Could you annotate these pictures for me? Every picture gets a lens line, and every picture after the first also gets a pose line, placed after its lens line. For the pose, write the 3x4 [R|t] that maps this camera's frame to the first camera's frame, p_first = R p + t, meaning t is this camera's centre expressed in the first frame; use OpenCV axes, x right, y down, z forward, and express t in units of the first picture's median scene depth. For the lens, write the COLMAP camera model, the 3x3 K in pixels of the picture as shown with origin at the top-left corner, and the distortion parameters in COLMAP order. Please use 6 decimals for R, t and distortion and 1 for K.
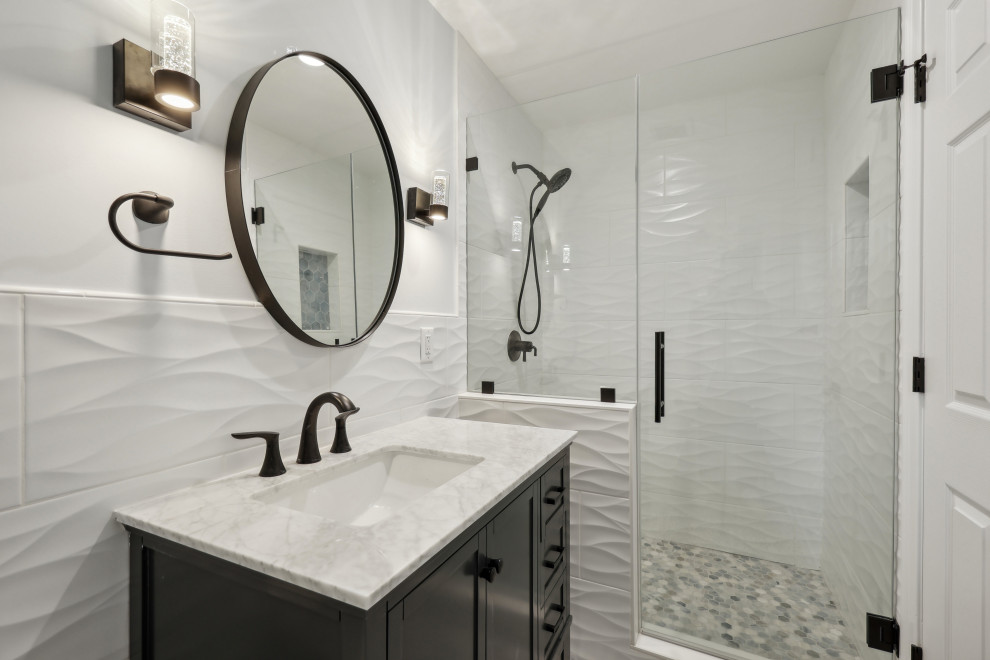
lens RADIAL K [[437.0, 0, 494.1], [0, 437.0, 327.1], [0, 0, 1]] dist [0.002311, 0.000068]
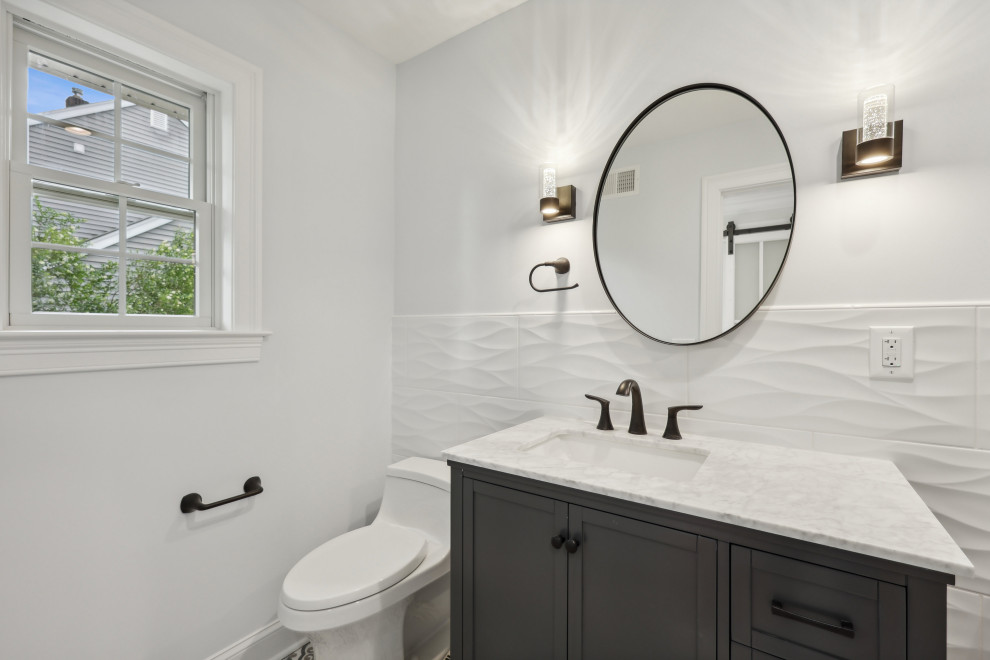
lens RADIAL K [[390.5, 0, 496.4], [0, 390.5, 334.7], [0, 0, 1]] dist [-0.000512, -0.000114]
pose [[-0.123670, -0.006442, -0.992302, 0.820368], [-0.005384, 0.999969, -0.005821, 0.033913], [0.992309, 0.004622, -0.123701, 0.801772]]
